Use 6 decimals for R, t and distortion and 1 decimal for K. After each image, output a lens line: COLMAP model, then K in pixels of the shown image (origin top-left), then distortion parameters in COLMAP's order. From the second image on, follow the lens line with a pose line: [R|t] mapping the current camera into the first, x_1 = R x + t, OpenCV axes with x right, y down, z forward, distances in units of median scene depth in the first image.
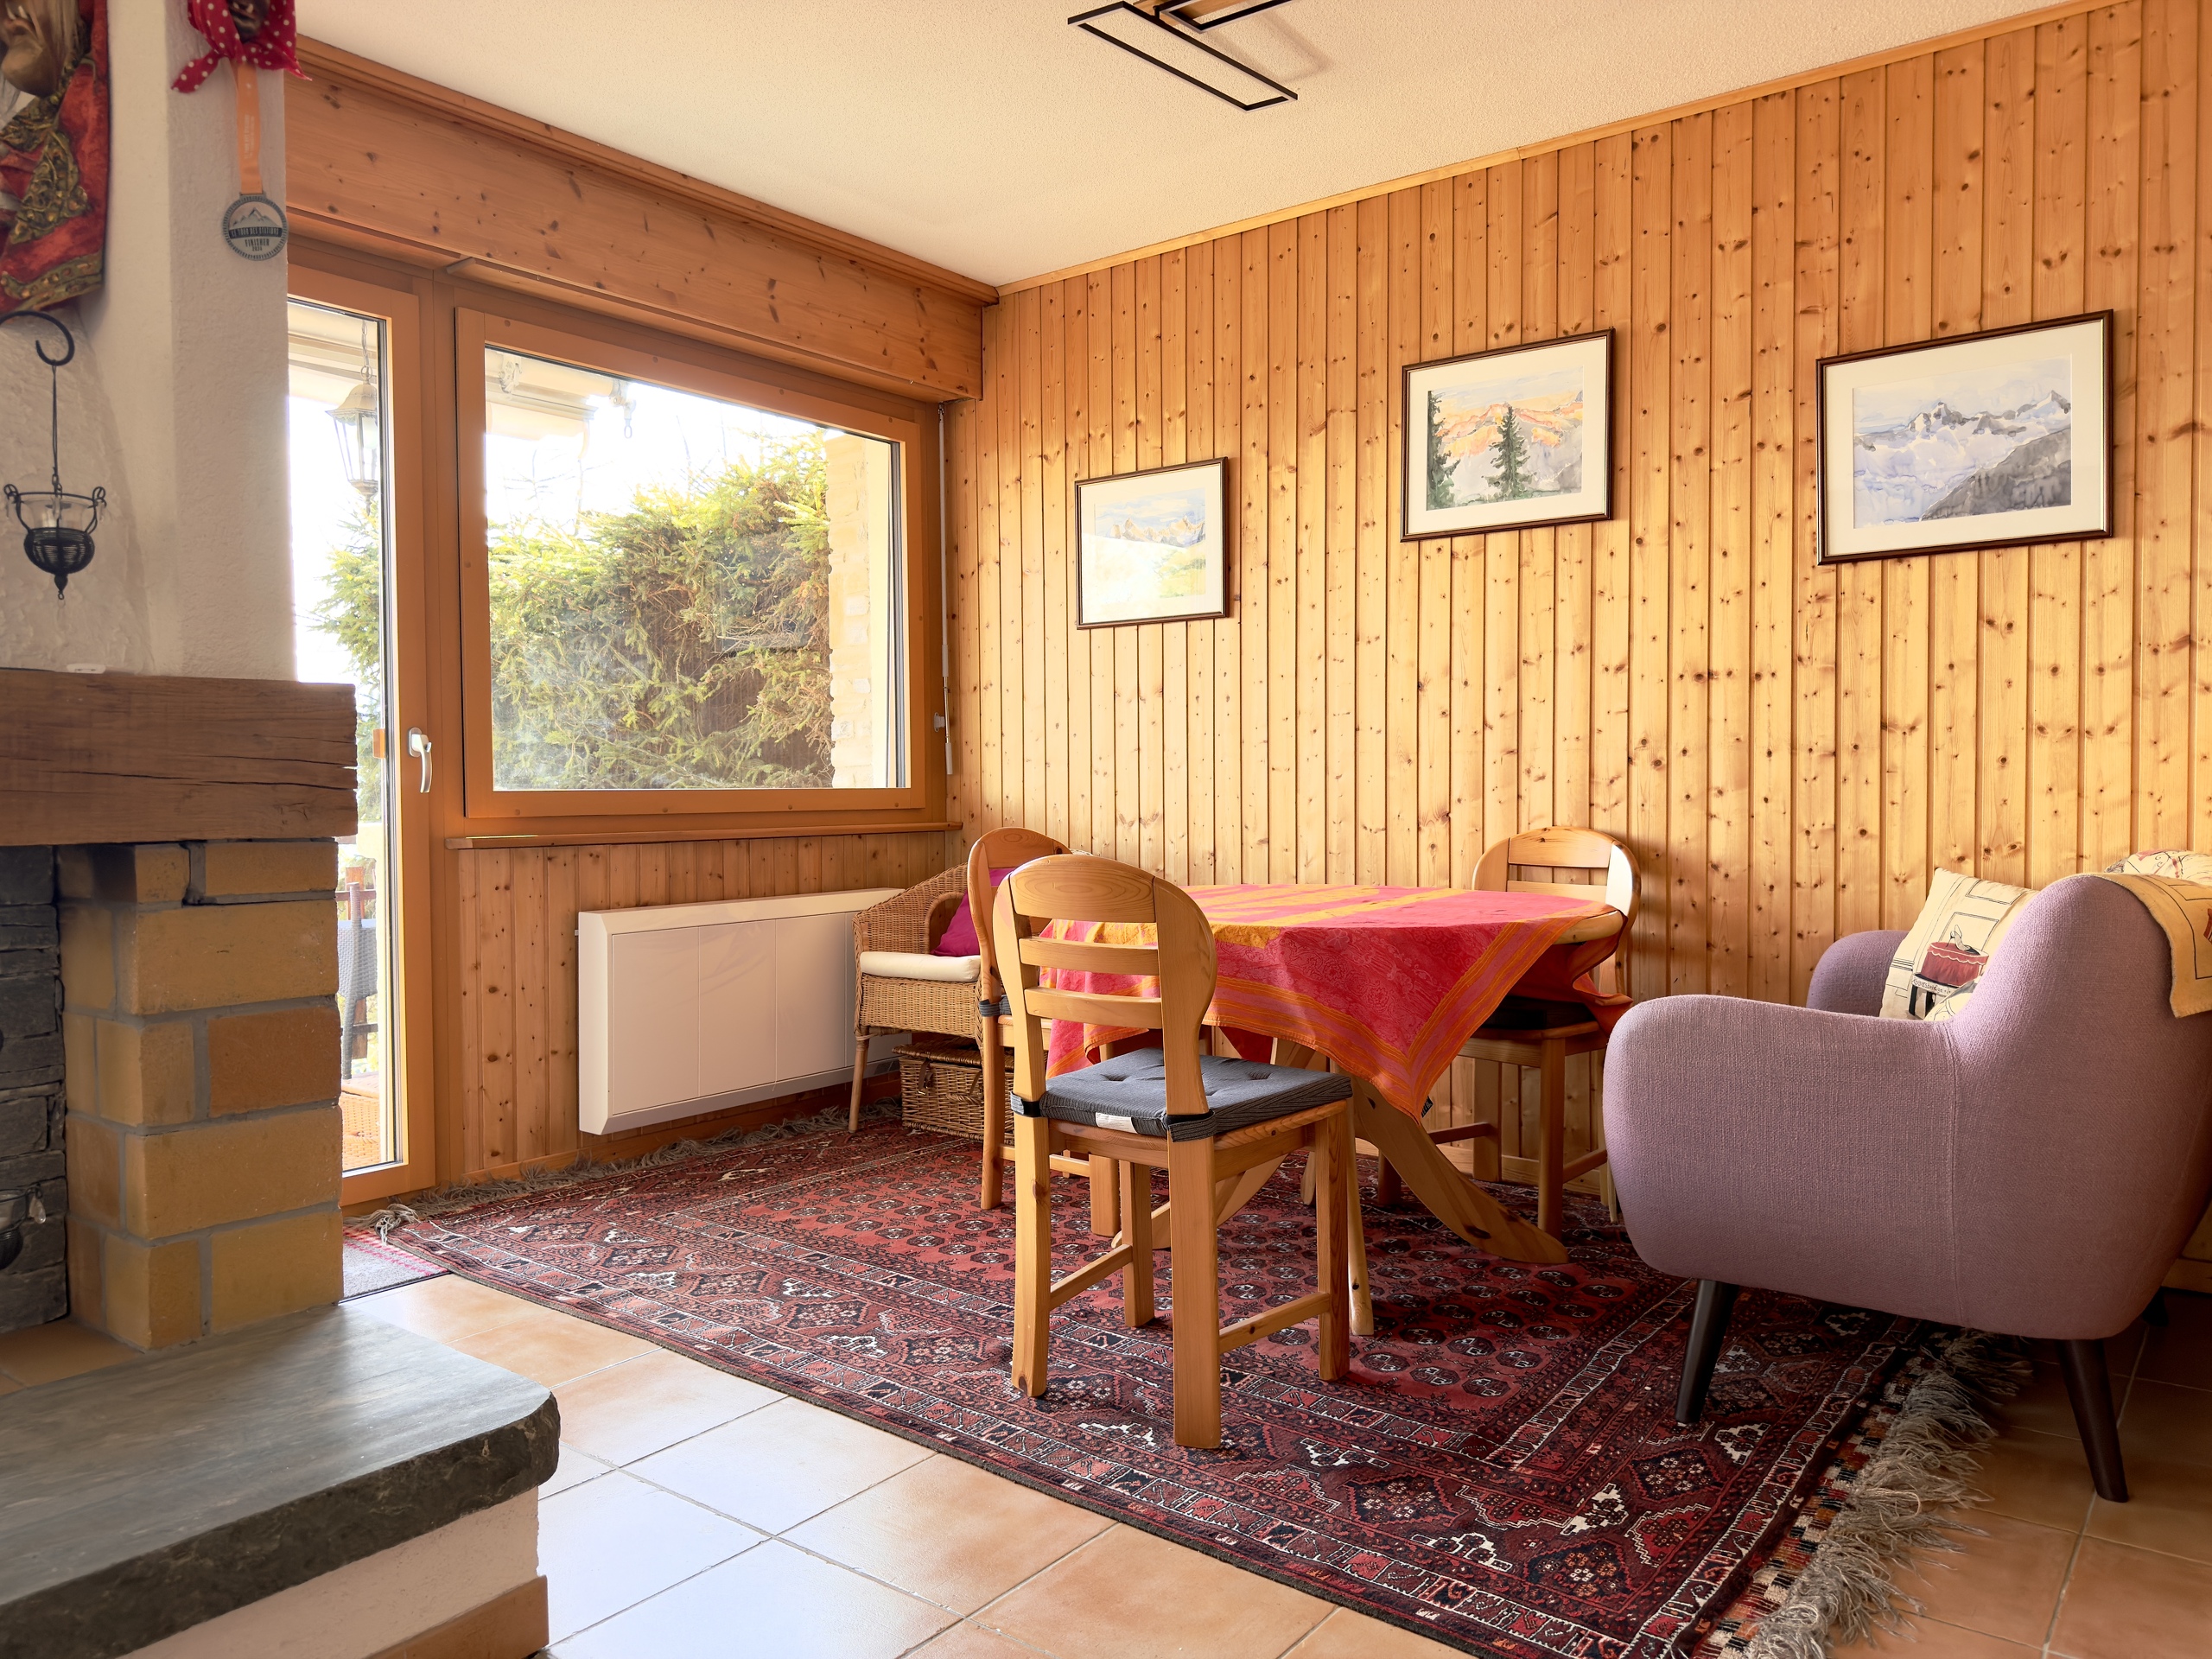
lens RADIAL K [[1568.5, 0, 1096.9], [0, 1568.5, 836.0], [0, 0, 1]] dist [0.009033, -0.022381]
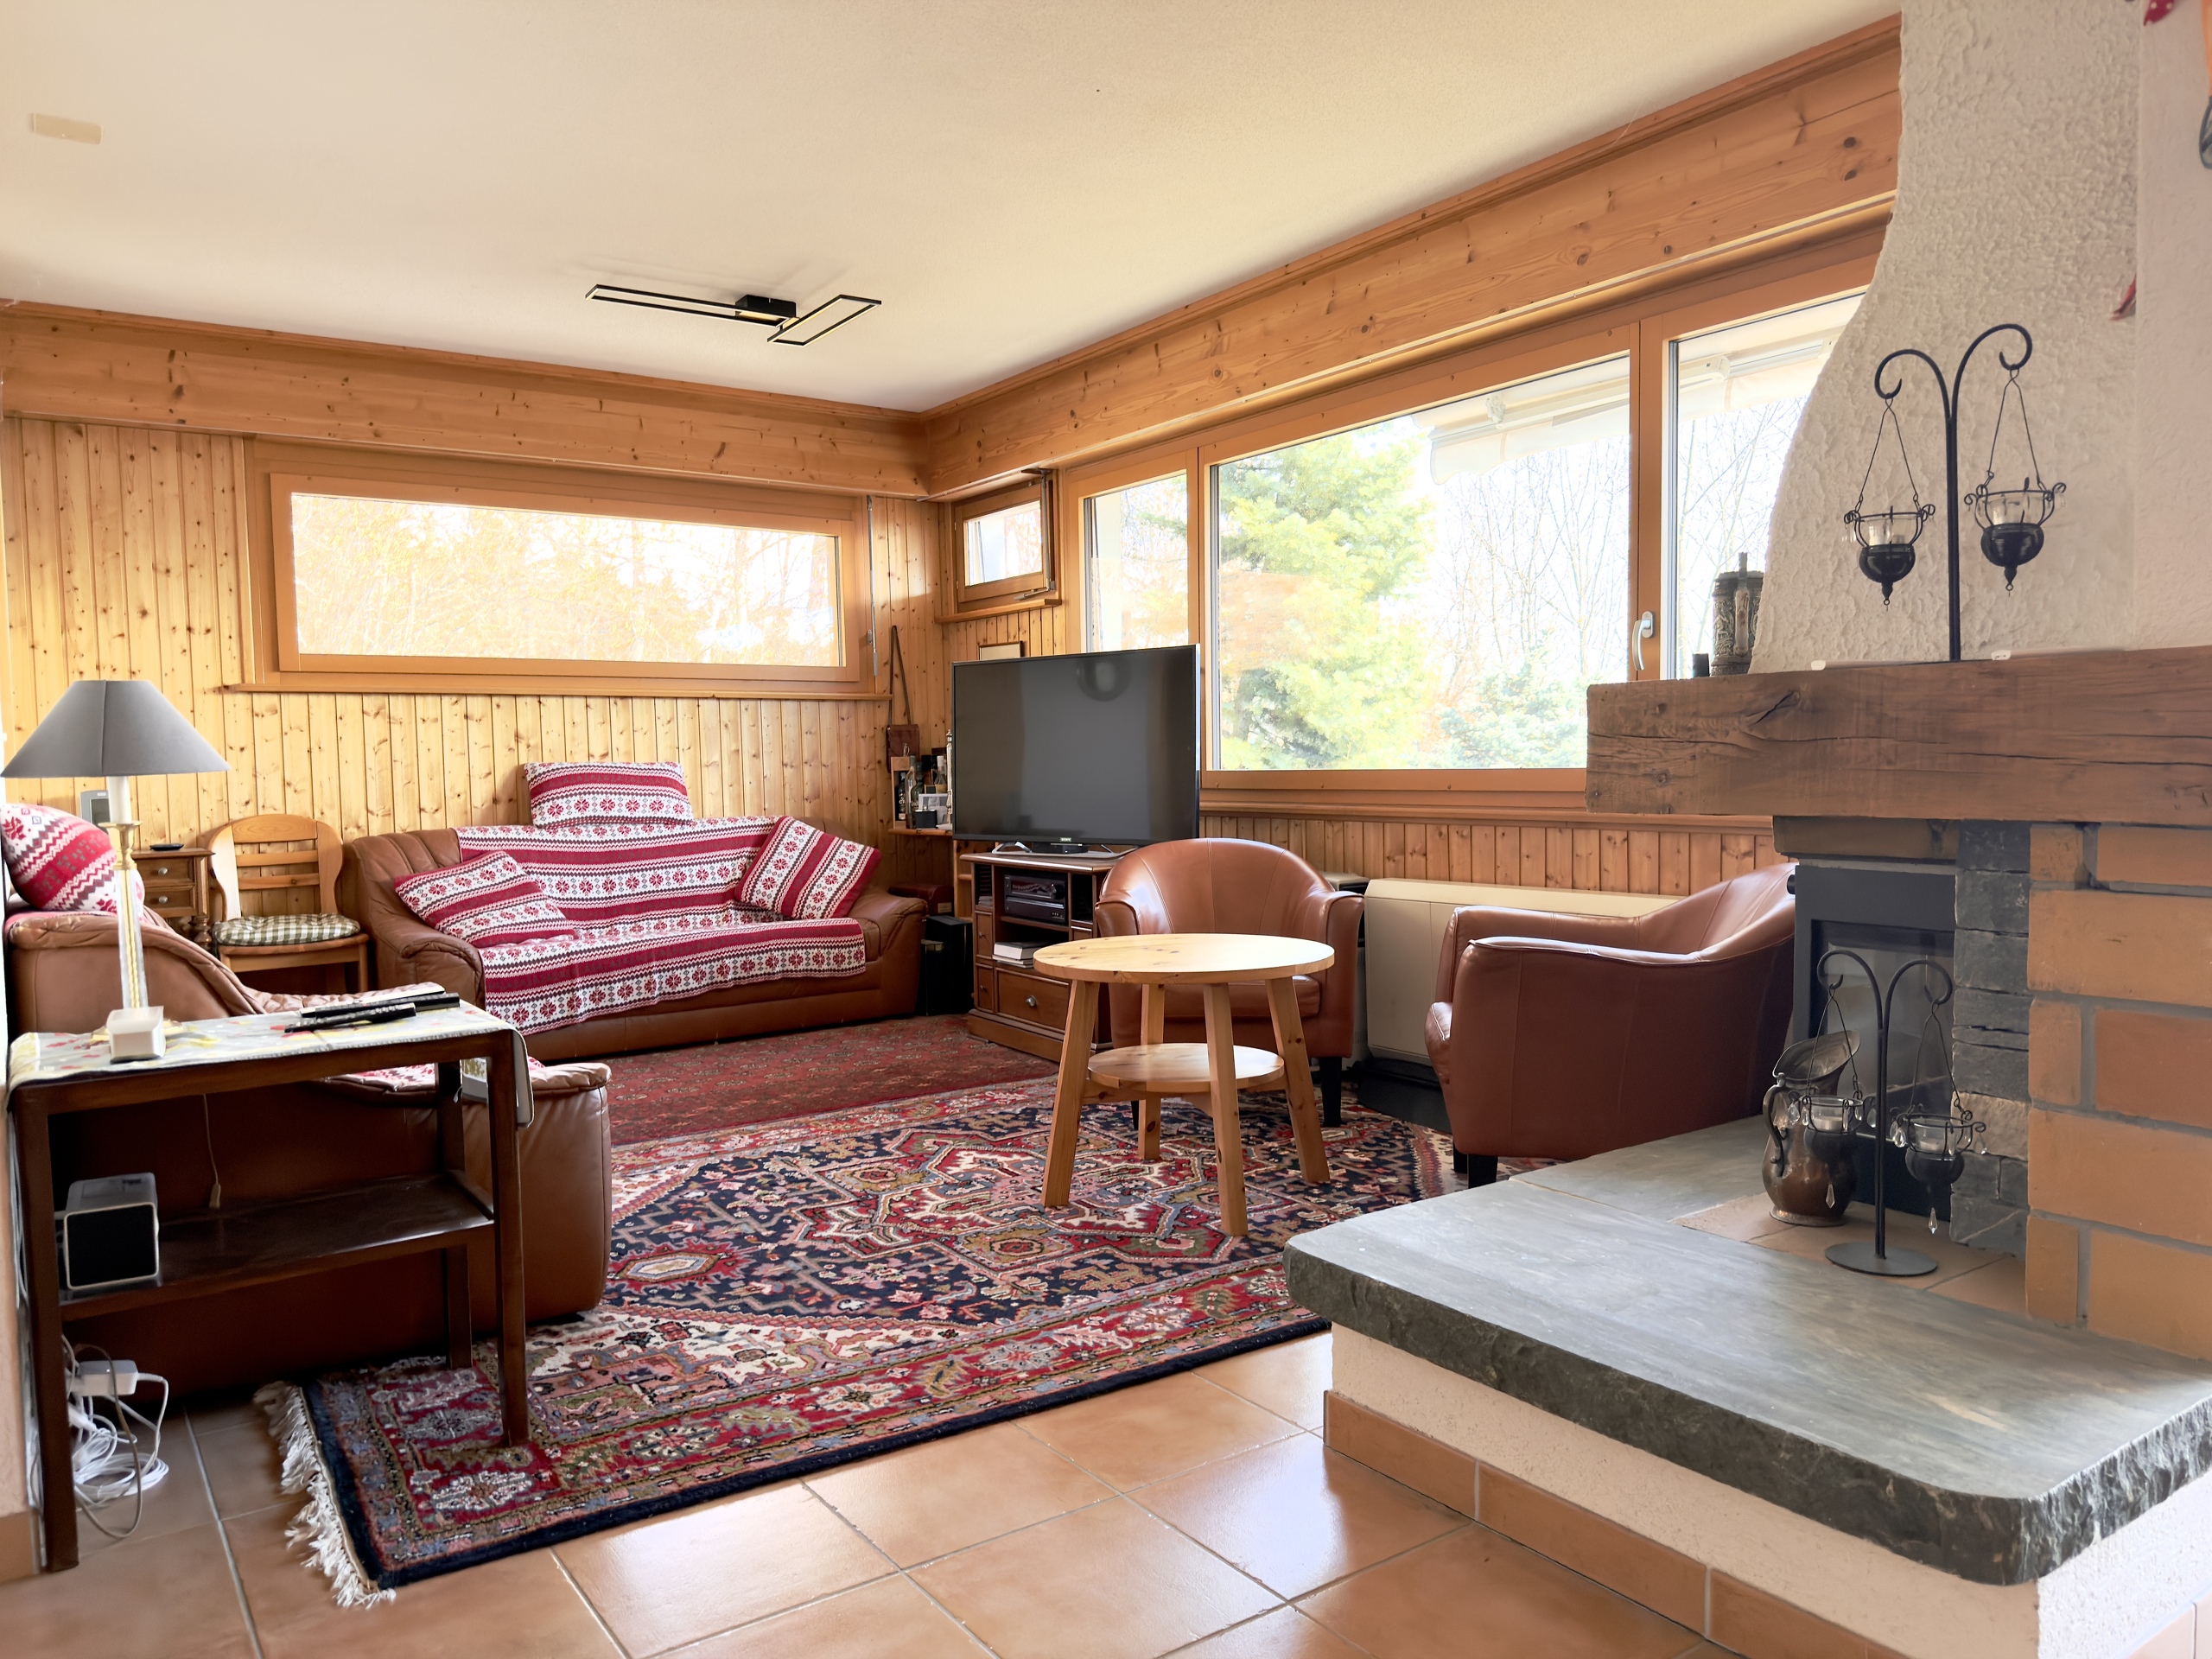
lens RADIAL K [[1568.5, 0, 1096.4], [0, 1568.5, 844.2], [0, 0, 1]] dist [0.009033, -0.022381]
pose [[-0.290628, 0.069835, -0.954284, 0.351593], [-0.011163, 0.997018, 0.076362, -0.033715], [0.956771, 0.032846, -0.288982, 0.457855]]
